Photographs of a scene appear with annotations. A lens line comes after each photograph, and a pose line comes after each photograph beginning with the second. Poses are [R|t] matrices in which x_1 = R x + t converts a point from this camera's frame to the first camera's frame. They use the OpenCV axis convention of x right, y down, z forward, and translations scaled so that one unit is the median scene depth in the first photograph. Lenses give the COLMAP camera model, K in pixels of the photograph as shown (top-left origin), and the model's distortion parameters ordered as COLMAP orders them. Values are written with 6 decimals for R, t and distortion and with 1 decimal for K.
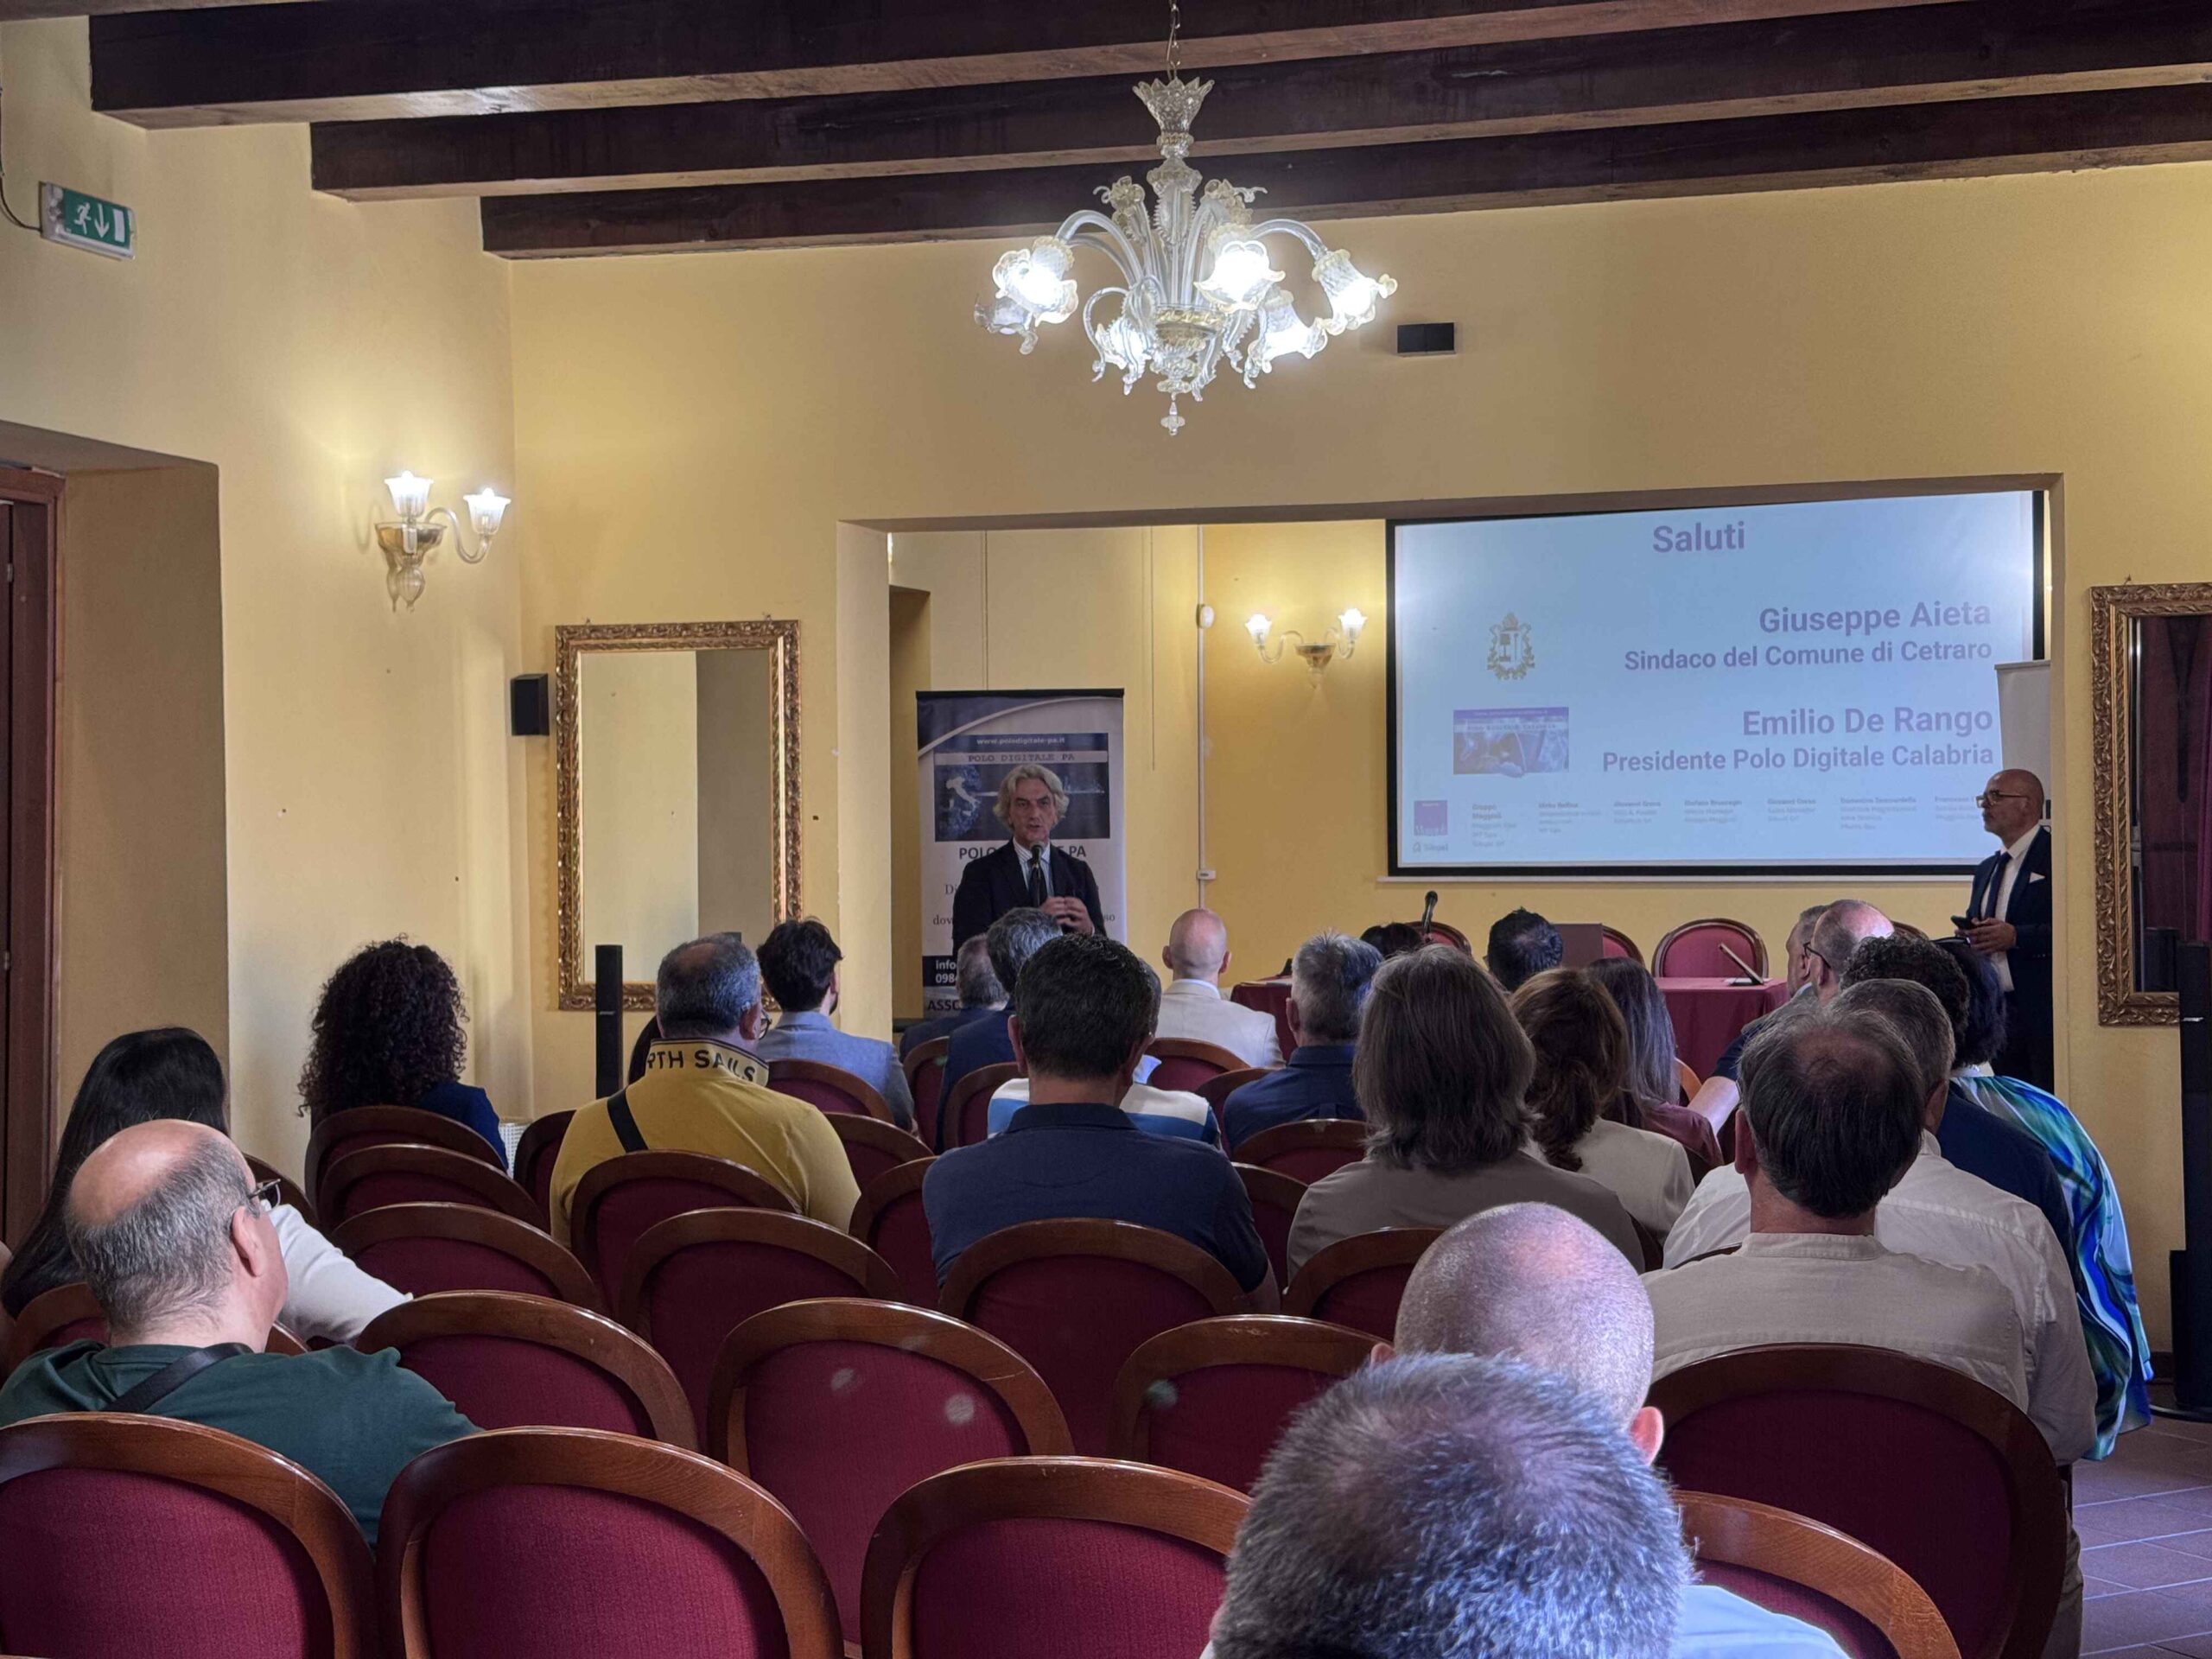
lens RADIAL K [[3114.8, 0, 1122.0], [0, 3114.8, 833.3], [0, 0, 1]] dist [0.171885, 0.000000]
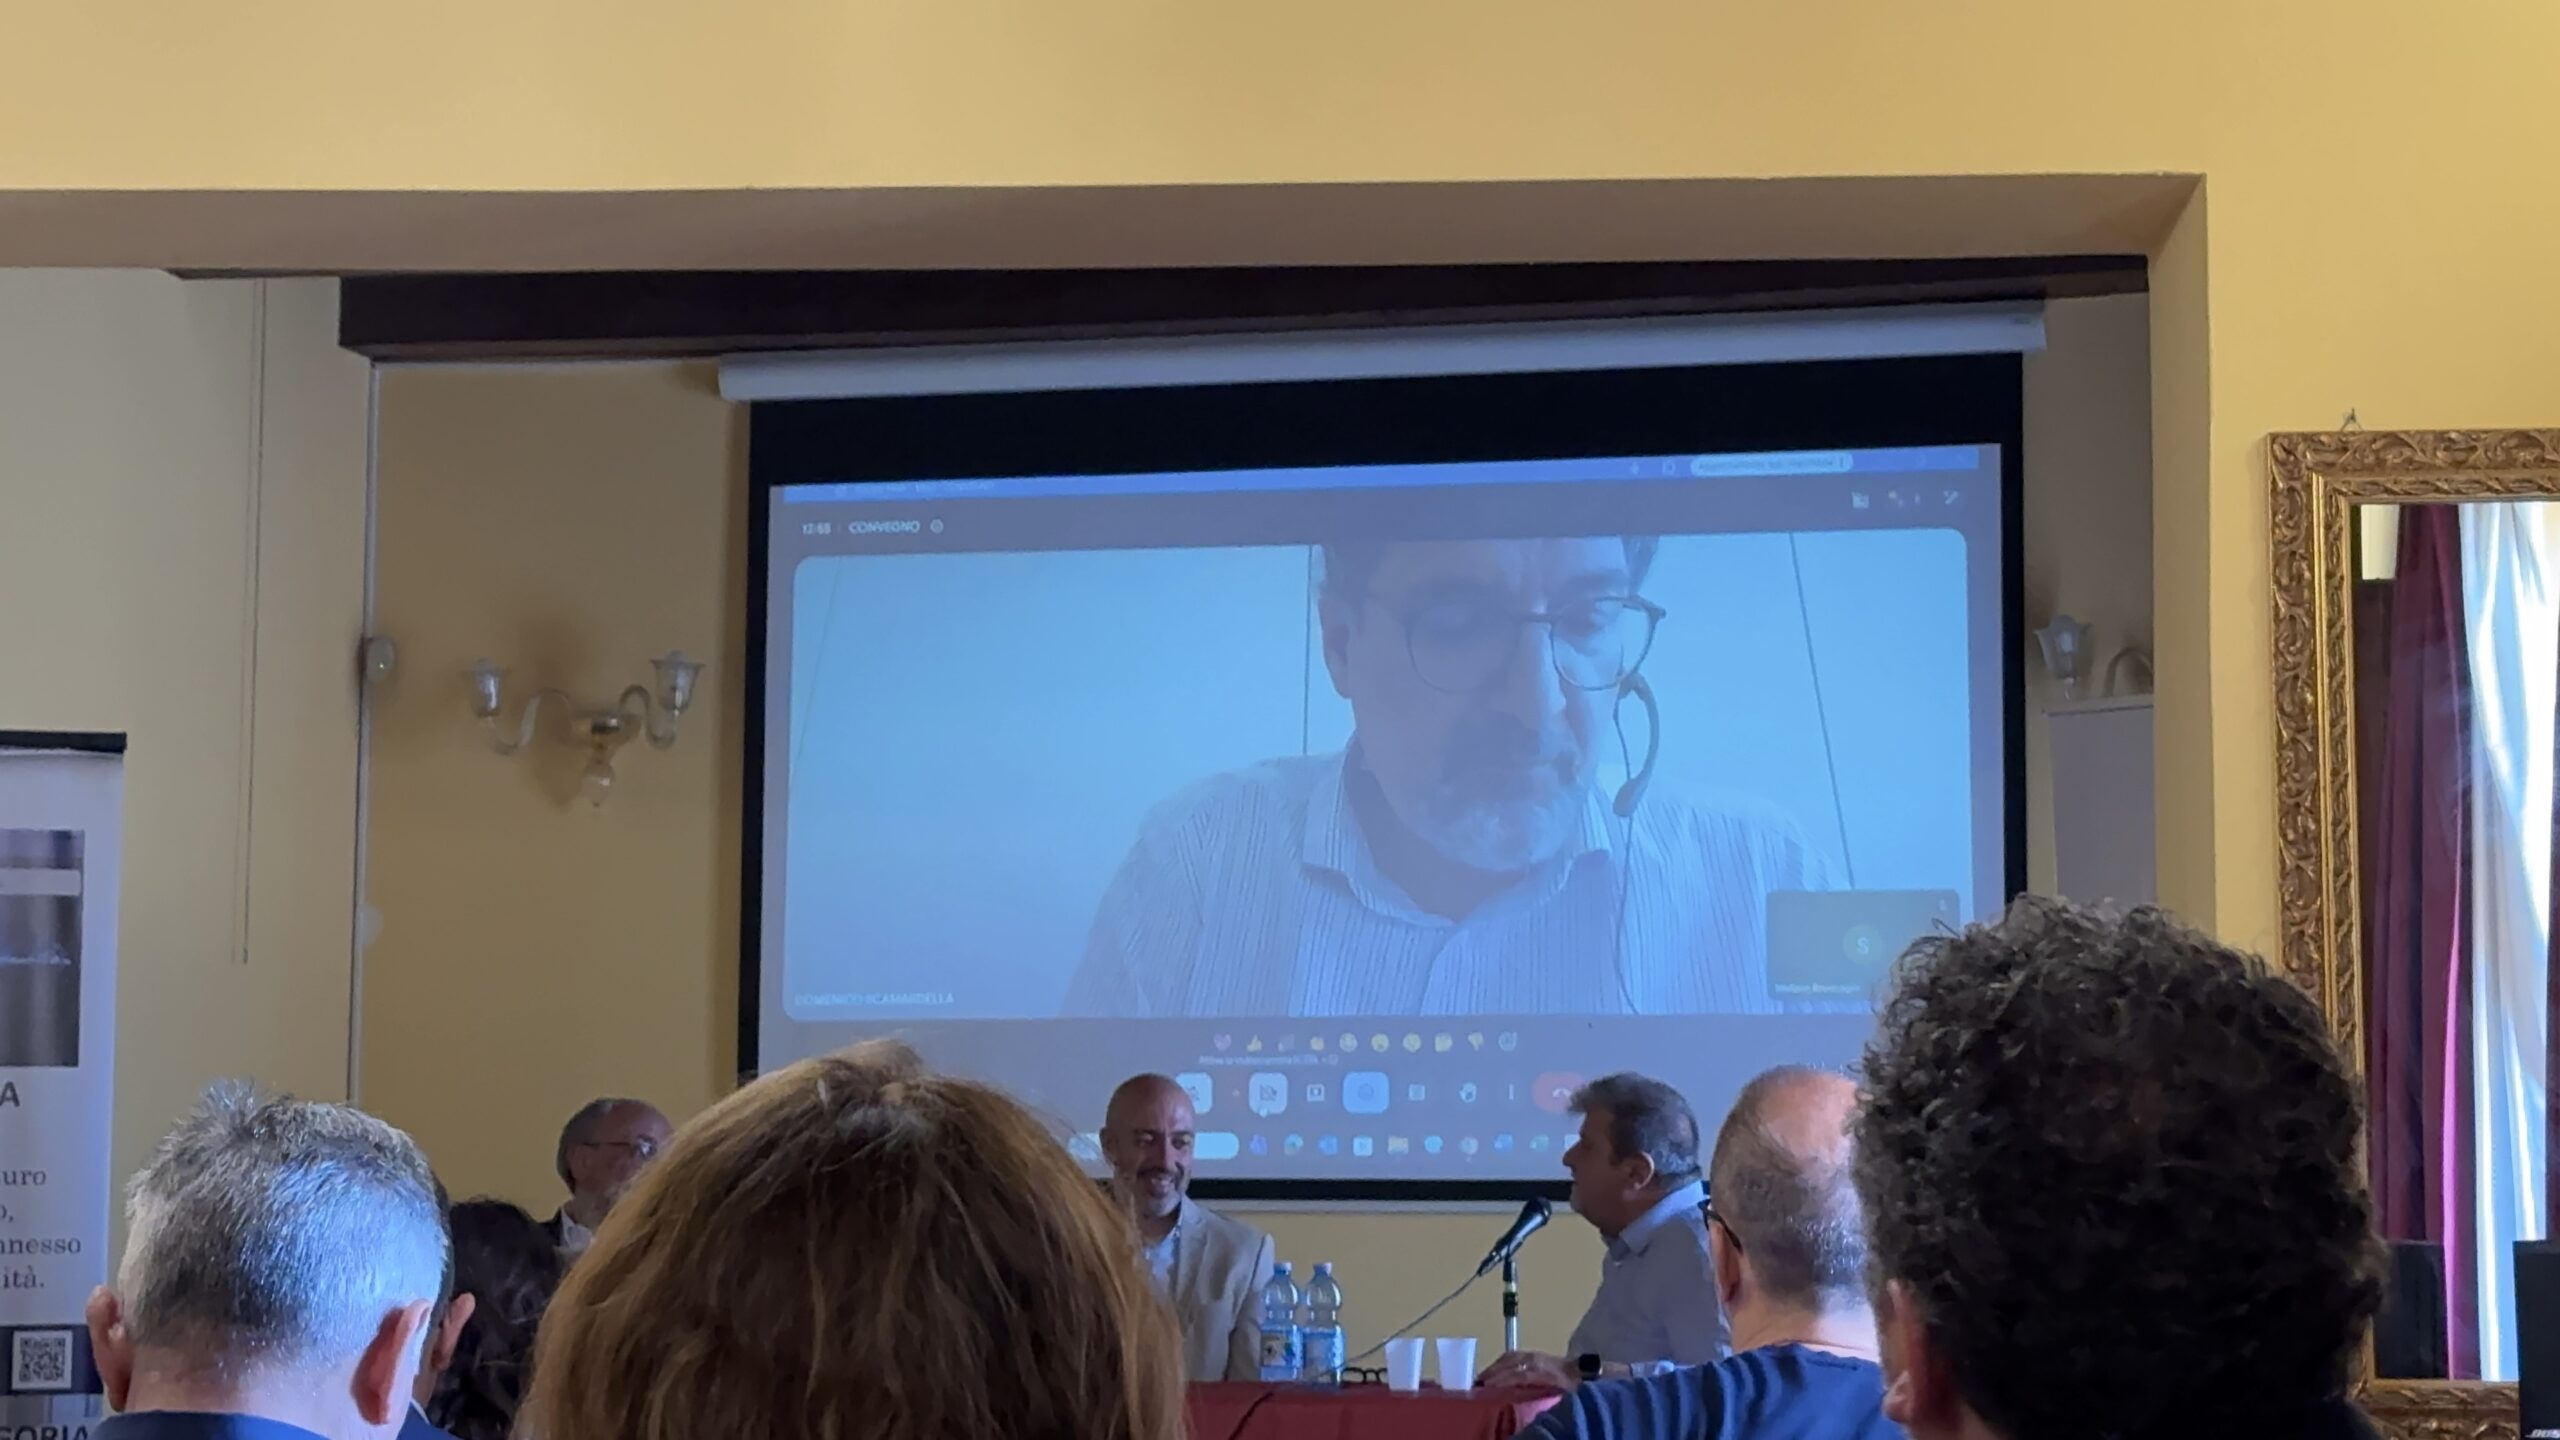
lens RADIAL K [[5064.0, 0, 1279.6], [0, 5064.0, 718.2], [0, 0, 1]] dist [0.282005, 0.000000]
pose [[0.985400, 0.032701, 0.167084, 0.040624], [-0.015535, 0.994556, -0.103035, 0.025280], [-0.169544, 0.098935, 0.980544, 0.243445]]
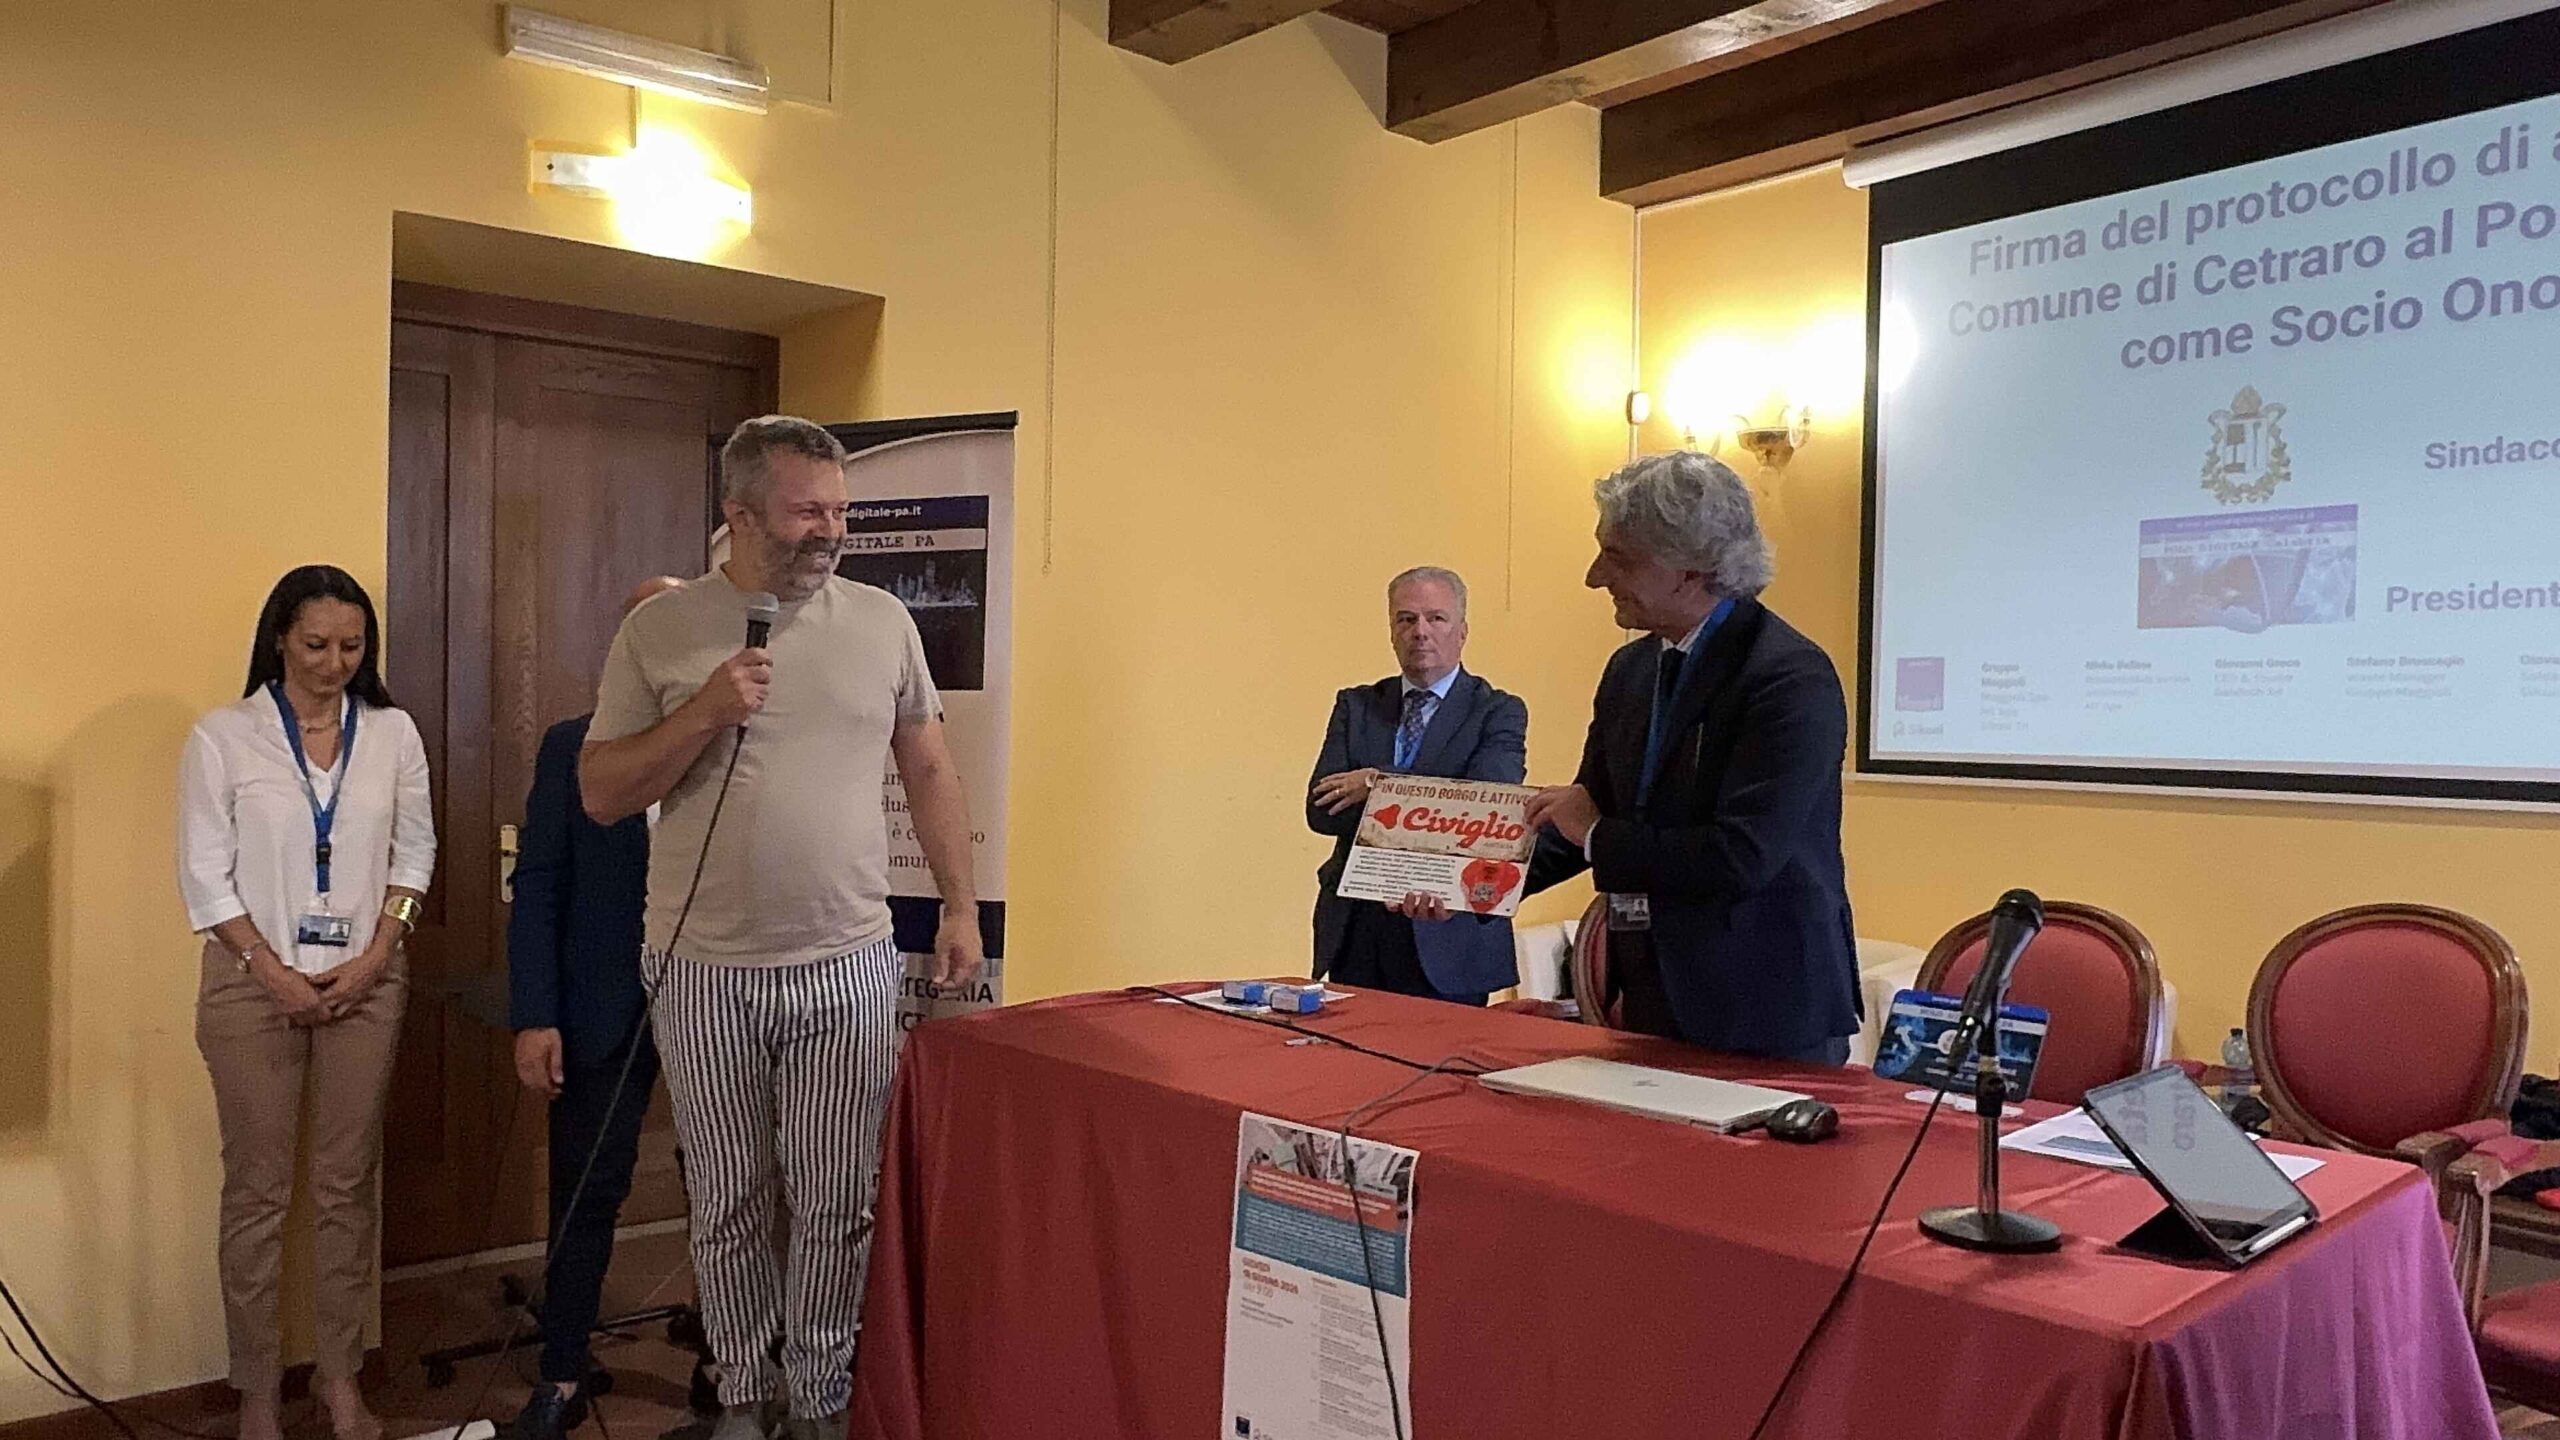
lens RADIAL K [[1781.2, 0, 1266.4], [0, 1781.2, 741.9], [0, 0, 1]] dist [-0.000484, -0.002647]
pose [[0.889767, 0.031478, -0.455328, 0.181185], [-0.024170, 0.999469, 0.021864, 0.002661], [0.455774, -0.008449, 0.890055, 0.745354]]
